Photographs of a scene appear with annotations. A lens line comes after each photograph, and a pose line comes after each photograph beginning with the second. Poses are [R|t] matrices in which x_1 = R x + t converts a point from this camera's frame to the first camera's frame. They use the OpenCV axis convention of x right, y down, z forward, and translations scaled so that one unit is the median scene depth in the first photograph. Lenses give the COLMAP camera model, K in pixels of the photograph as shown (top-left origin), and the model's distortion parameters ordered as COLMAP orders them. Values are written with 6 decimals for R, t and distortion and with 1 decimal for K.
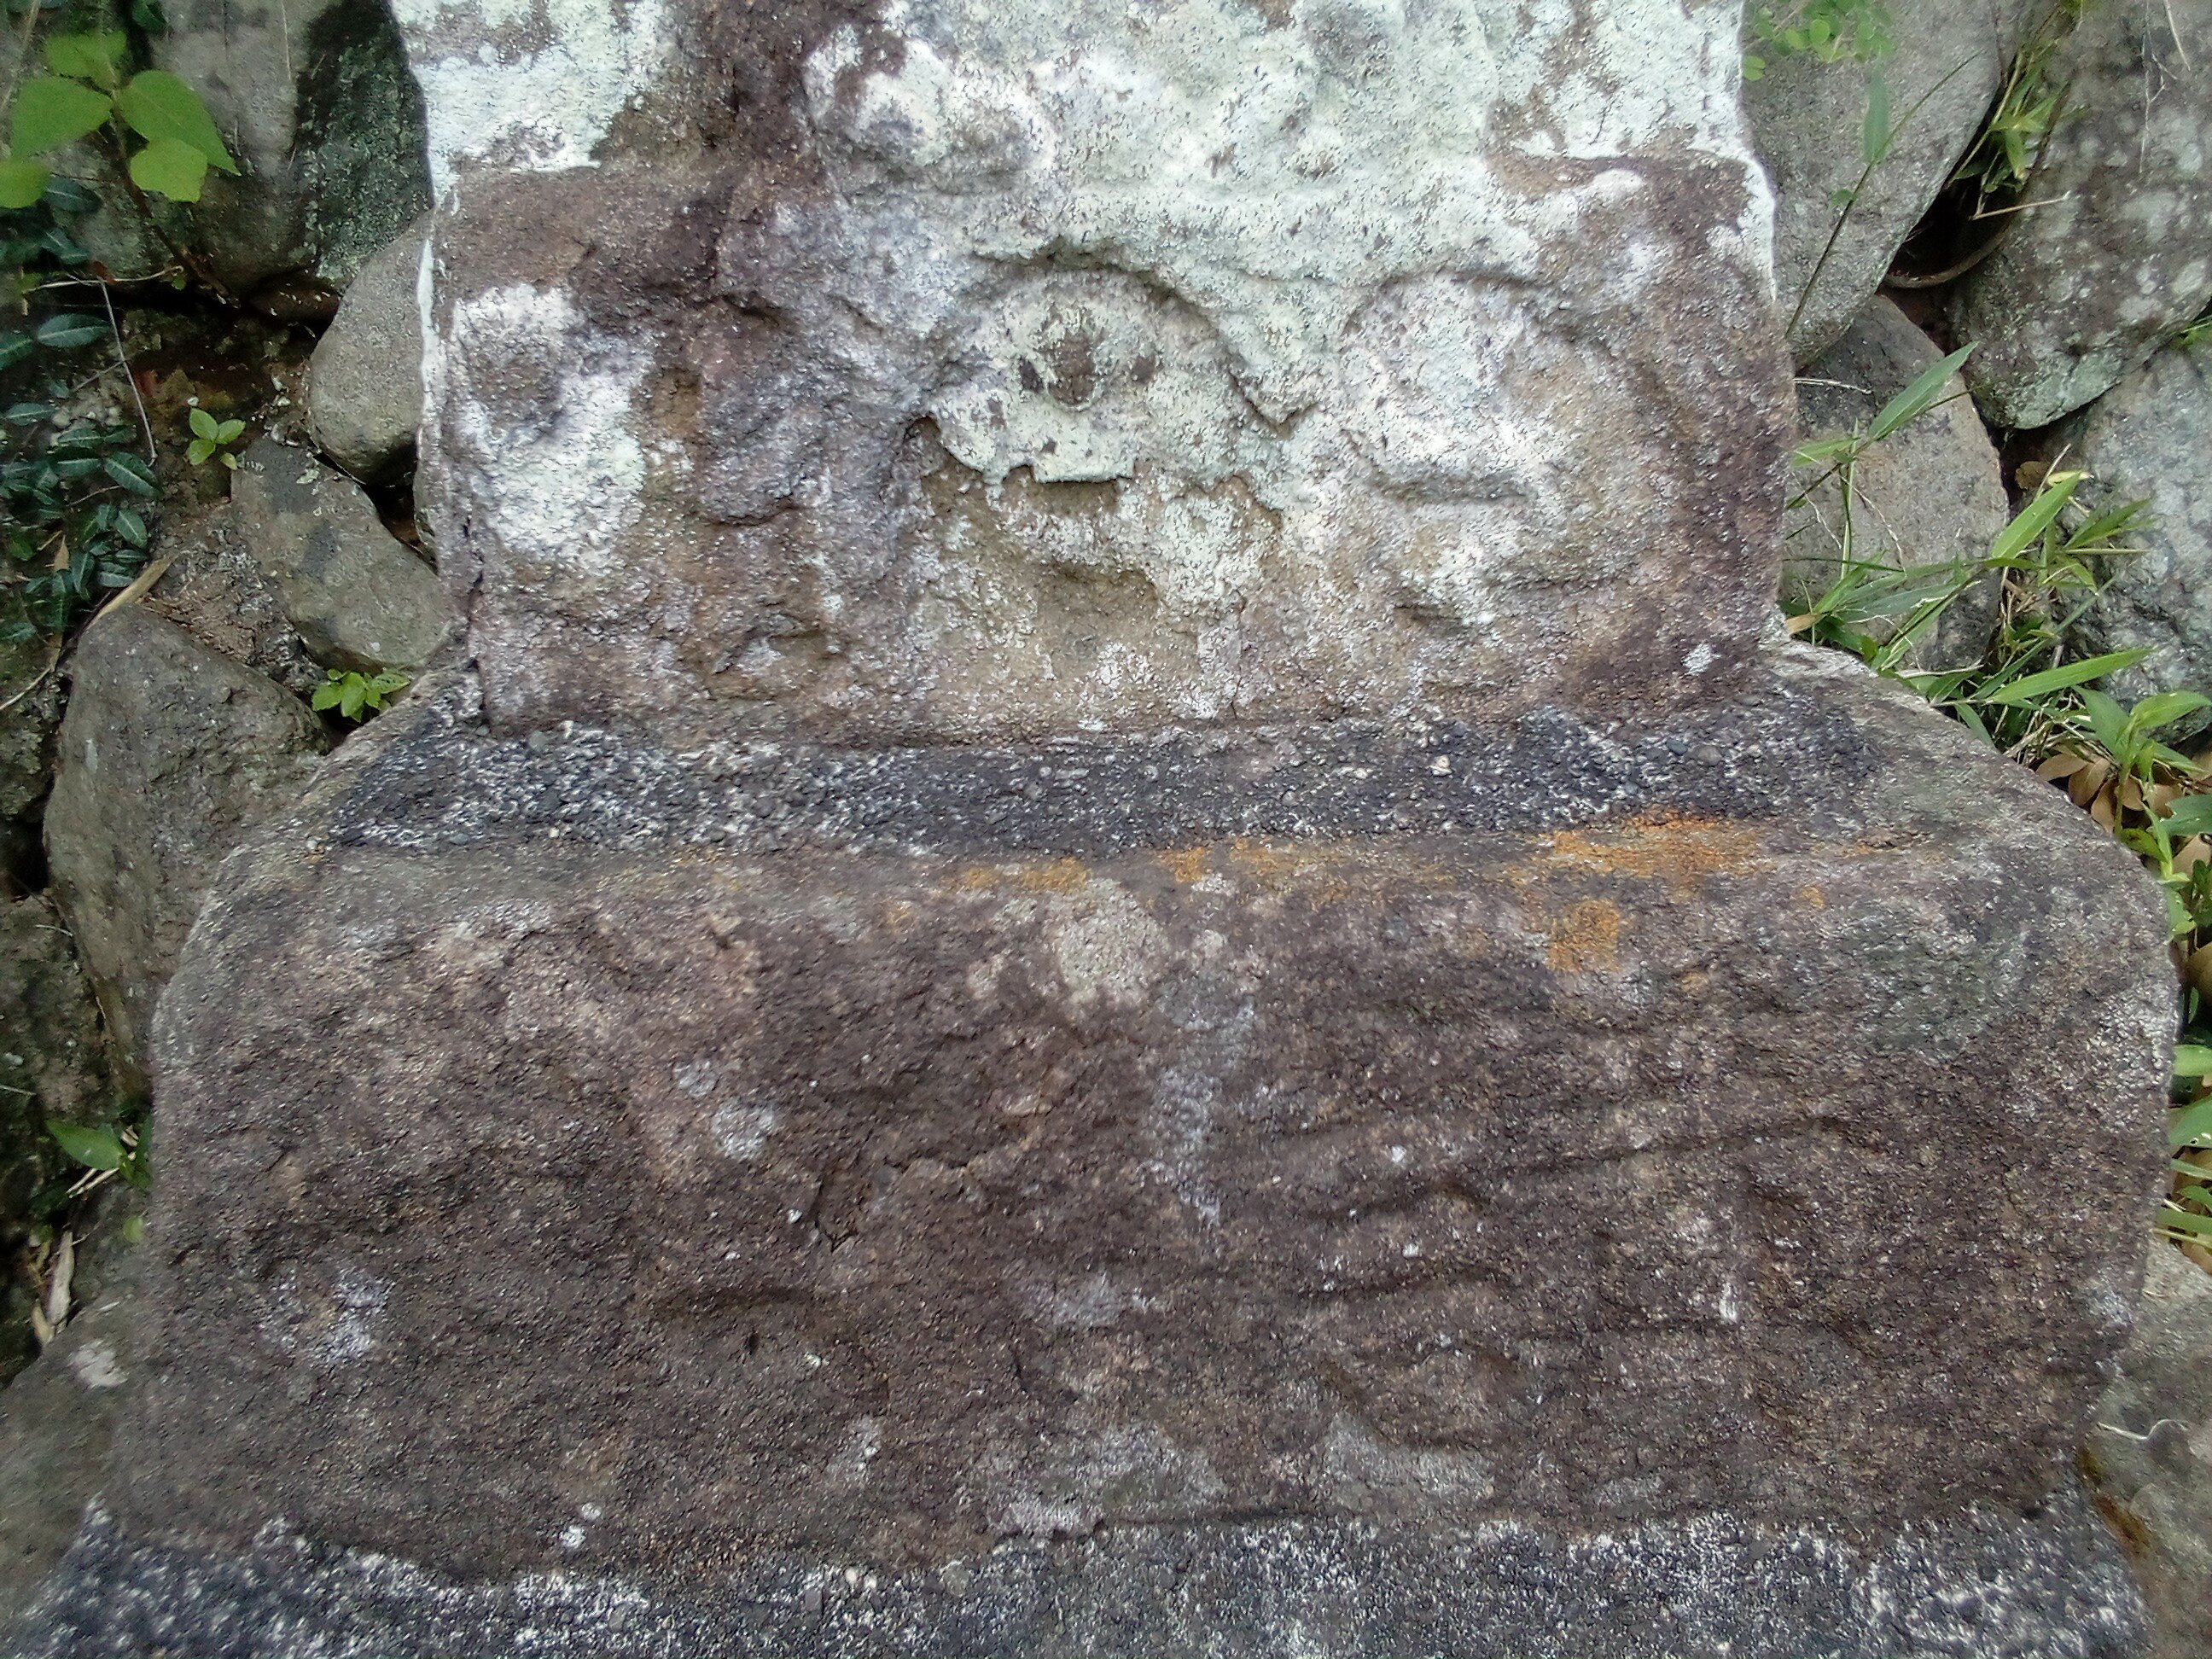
lens RADIAL K [[1802.9, 0, 1108.6], [0, 1802.9, 778.1], [0, 0, 1]] dist [0.060787, -0.072018]
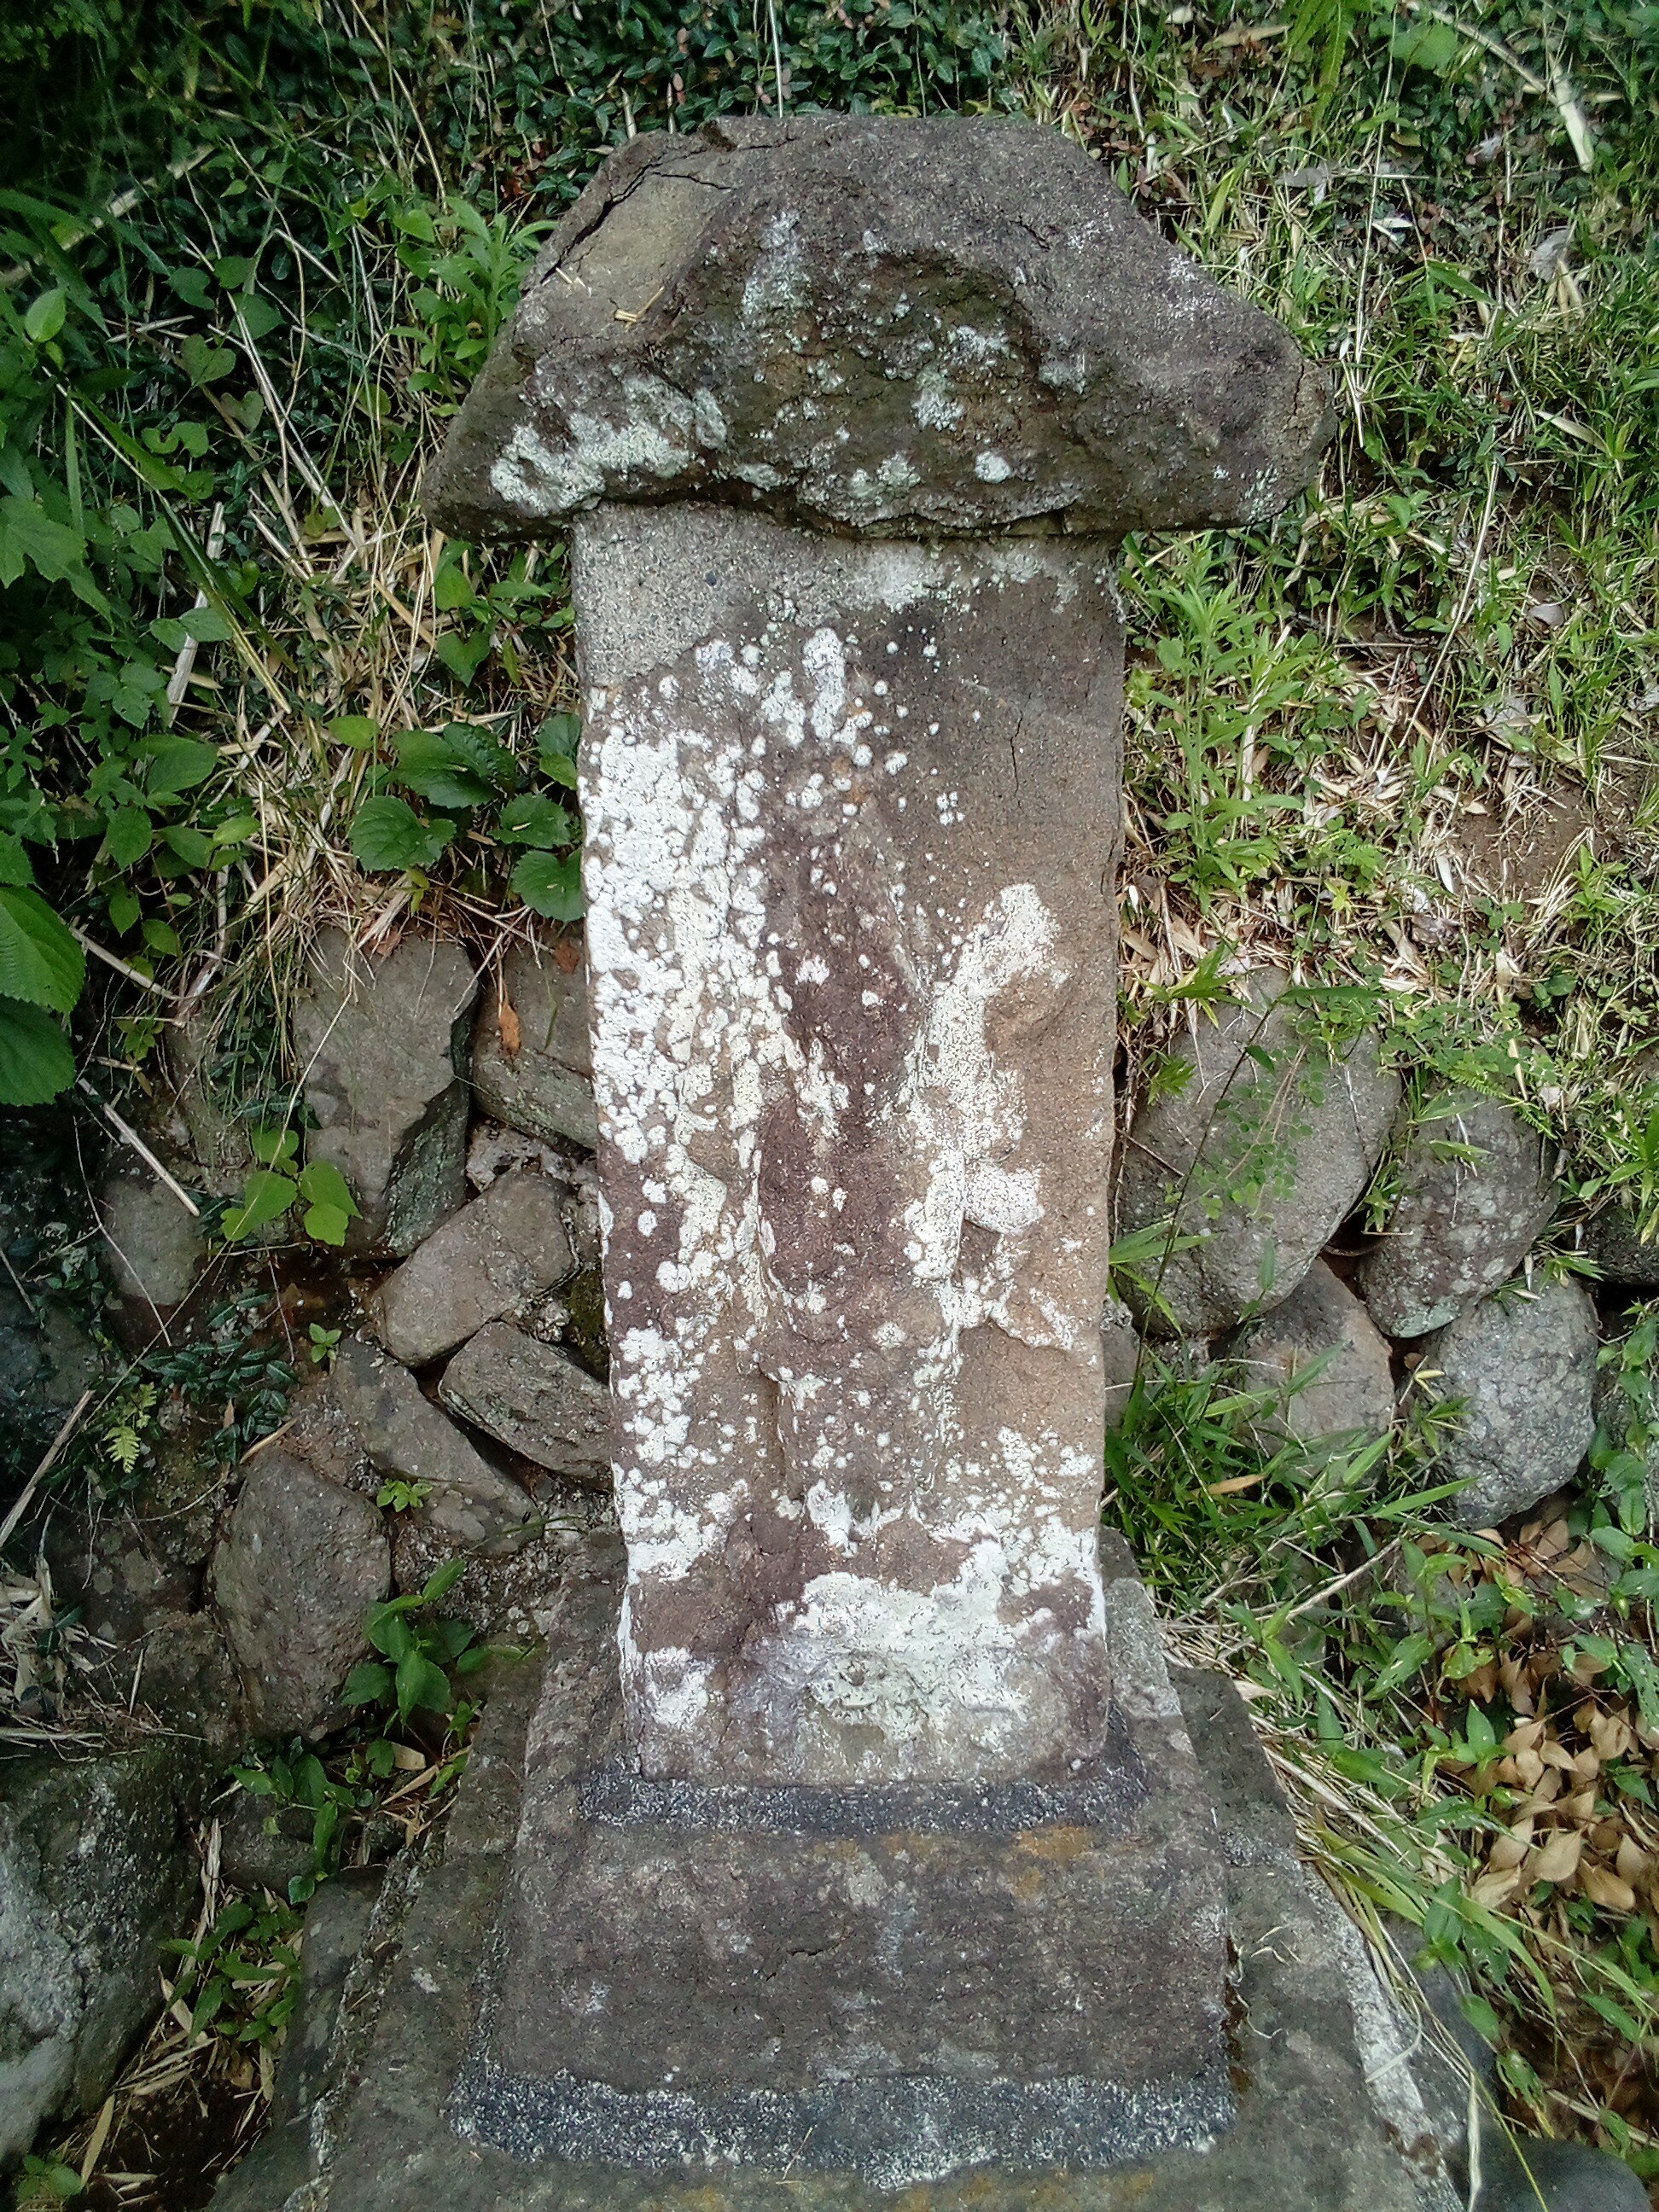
lens RADIAL K [[1802.9, 0, 835.3], [0, 1802.9, 1081.7], [0, 0, 1]] dist [0.060787, -0.072018]
pose [[0.999762, 0.020704, 0.006841, -0.089951], [-0.020464, 0.999232, -0.033417, -1.027295], [-0.007527, 0.033269, 0.999418, -1.858390]]
